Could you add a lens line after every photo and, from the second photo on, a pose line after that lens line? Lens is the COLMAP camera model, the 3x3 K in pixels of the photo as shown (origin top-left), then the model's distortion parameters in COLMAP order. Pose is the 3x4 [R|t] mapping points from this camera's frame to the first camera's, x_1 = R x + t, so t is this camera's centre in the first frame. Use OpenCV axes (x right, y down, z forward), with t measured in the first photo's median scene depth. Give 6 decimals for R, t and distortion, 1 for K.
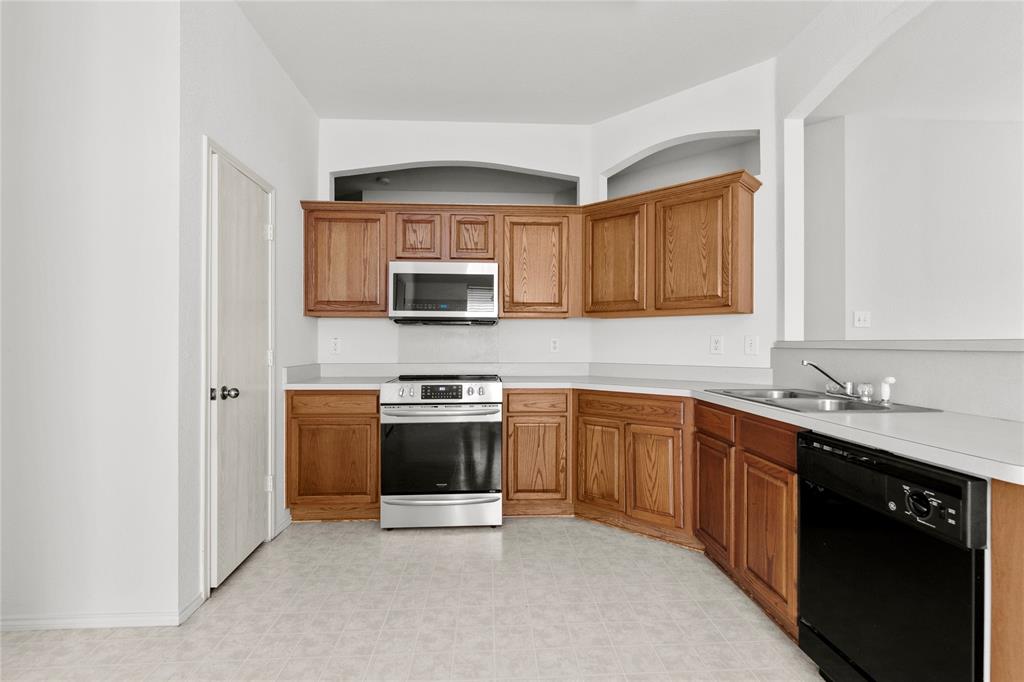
lens RADIAL K [[469.9, 0, 517.1], [0, 469.9, 342.5], [0, 0, 1]] dist [-0.001539, -0.000558]
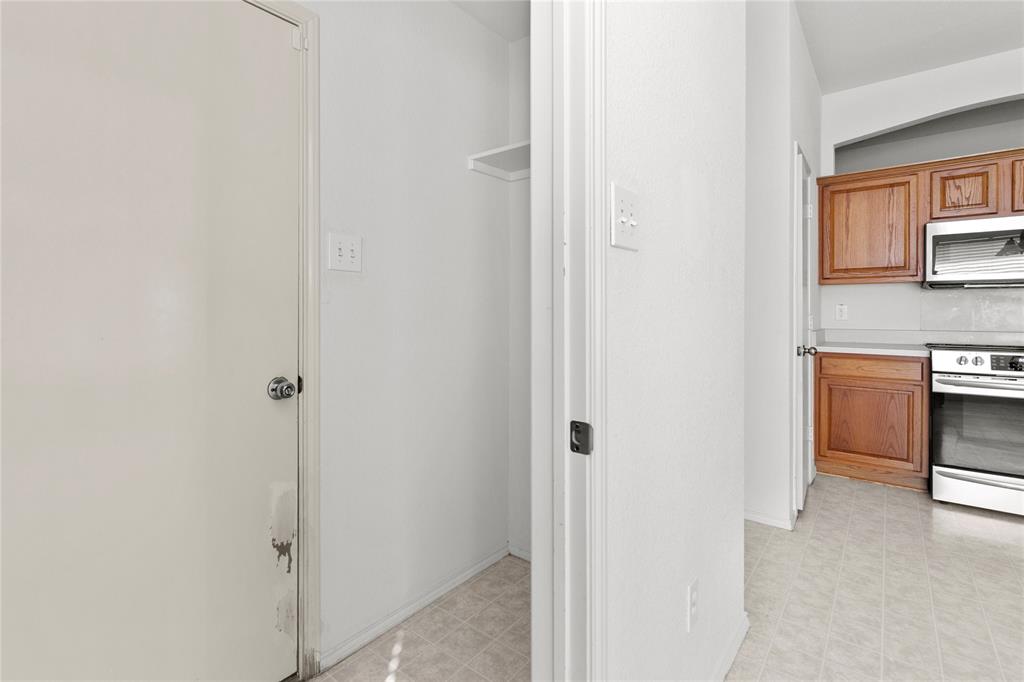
lens RADIAL K [[469.9, 0, 521.1], [0, 469.9, 311.0], [0, 0, 1]] dist [-0.001539, -0.000558]
pose [[0.745587, -0.000725, -0.666408, -0.274701], [0.002524, 0.999995, 0.001736, 0.001613], [0.666404, -0.002976, 0.745585, -0.288654]]
